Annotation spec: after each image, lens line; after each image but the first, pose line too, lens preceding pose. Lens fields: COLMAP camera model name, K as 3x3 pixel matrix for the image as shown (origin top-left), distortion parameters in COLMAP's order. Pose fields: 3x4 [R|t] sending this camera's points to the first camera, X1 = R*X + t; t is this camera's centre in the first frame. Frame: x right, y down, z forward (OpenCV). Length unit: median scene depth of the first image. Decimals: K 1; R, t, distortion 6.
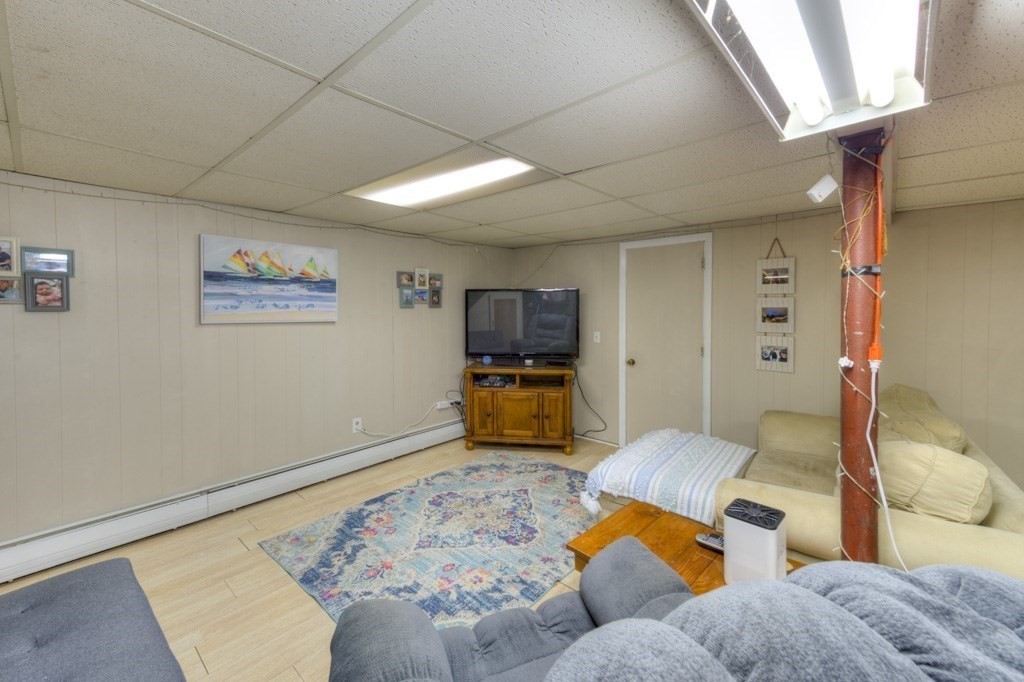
lens RADIAL K [[413.9, 0, 515.1], [0, 413.9, 315.8], [0, 0, 1]] dist [0.024323, -0.000181]
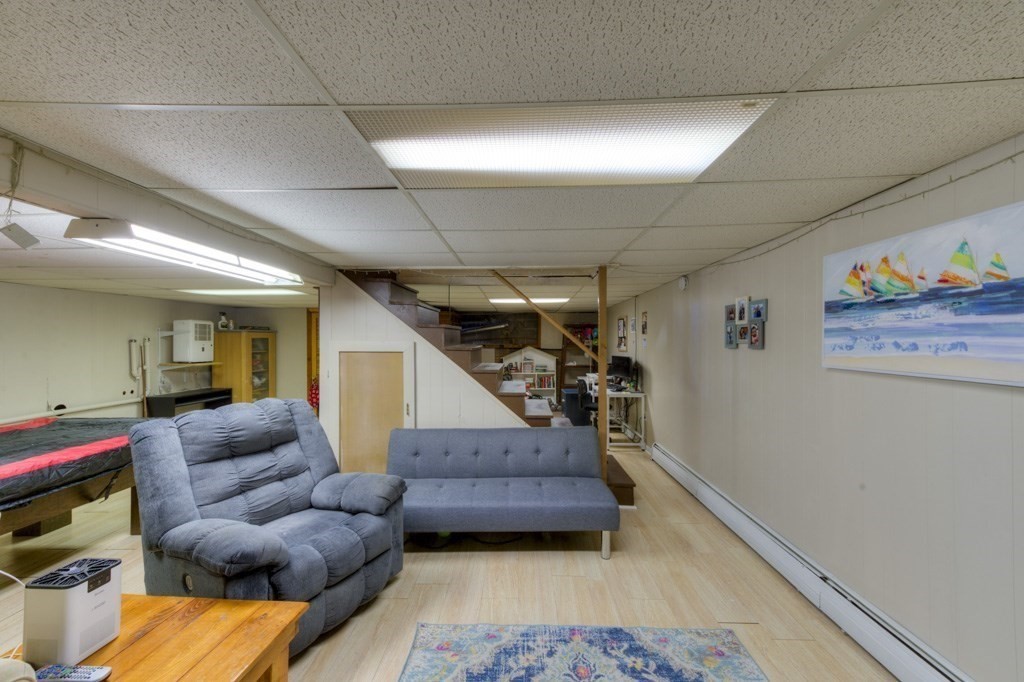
lens RADIAL K [[408.2, 0, 515.0], [0, 408.2, 346.7], [0, 0, 1]] dist [0.025238, -0.000249]
pose [[-0.761408, 0.005426, -0.648251, 0.213628], [-0.015956, 0.999505, 0.027108, -0.031285], [0.648077, 0.030984, -0.760944, 1.151902]]
